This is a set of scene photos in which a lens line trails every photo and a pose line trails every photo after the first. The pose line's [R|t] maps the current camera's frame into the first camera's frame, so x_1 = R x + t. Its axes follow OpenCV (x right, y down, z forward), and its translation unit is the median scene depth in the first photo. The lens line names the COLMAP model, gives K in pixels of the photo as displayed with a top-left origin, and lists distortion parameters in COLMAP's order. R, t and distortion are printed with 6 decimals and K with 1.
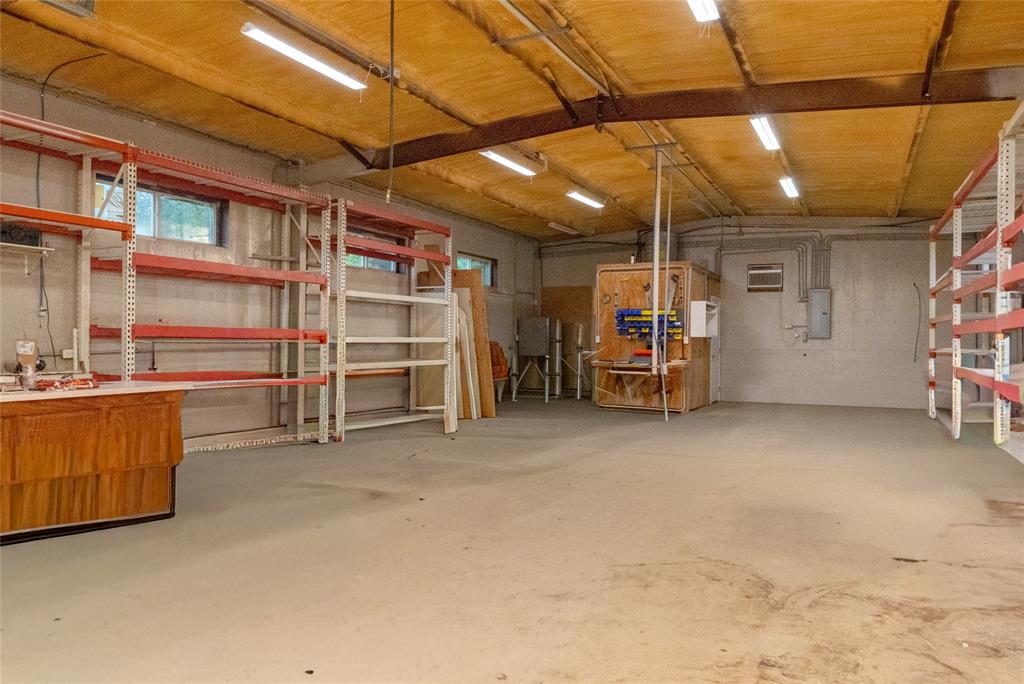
lens RADIAL K [[442.5, 0, 512.0], [0, 442.5, 339.8], [0, 0, 1]] dist [0.002539, -0.000309]
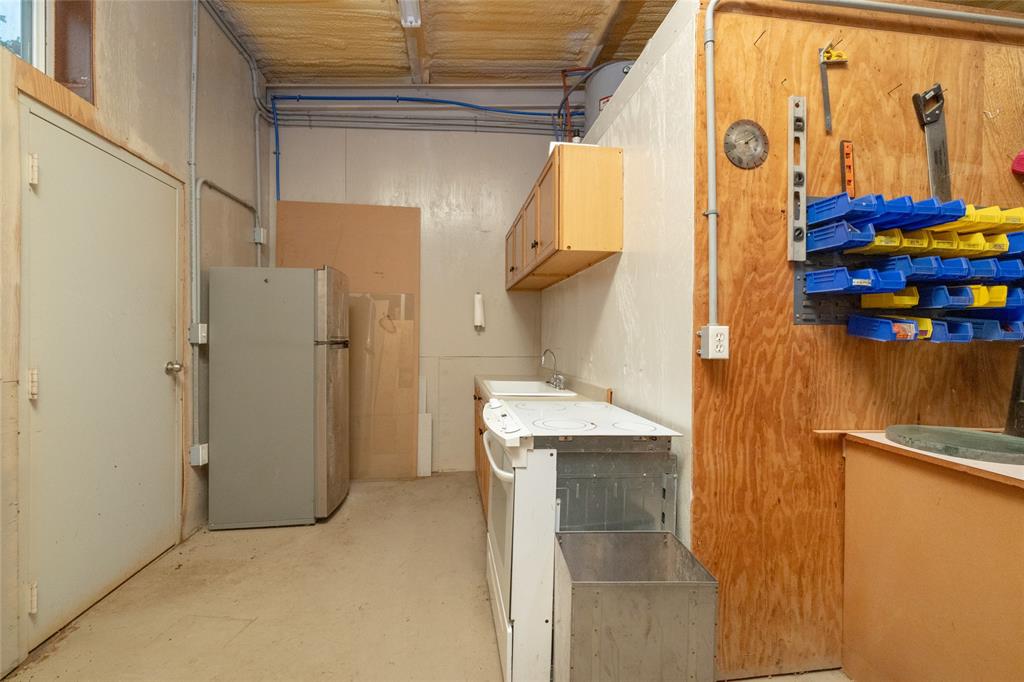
lens RADIAL K [[442.5, 0, 512.5], [0, 442.5, 341.6], [0, 0, 1]] dist [0.002539, -0.000309]
pose [[0.804209, -0.004897, 0.594327, 0.003070], [0.001741, 0.999981, 0.005883, -0.000954], [-0.594345, -0.003696, 0.804202, 0.670518]]
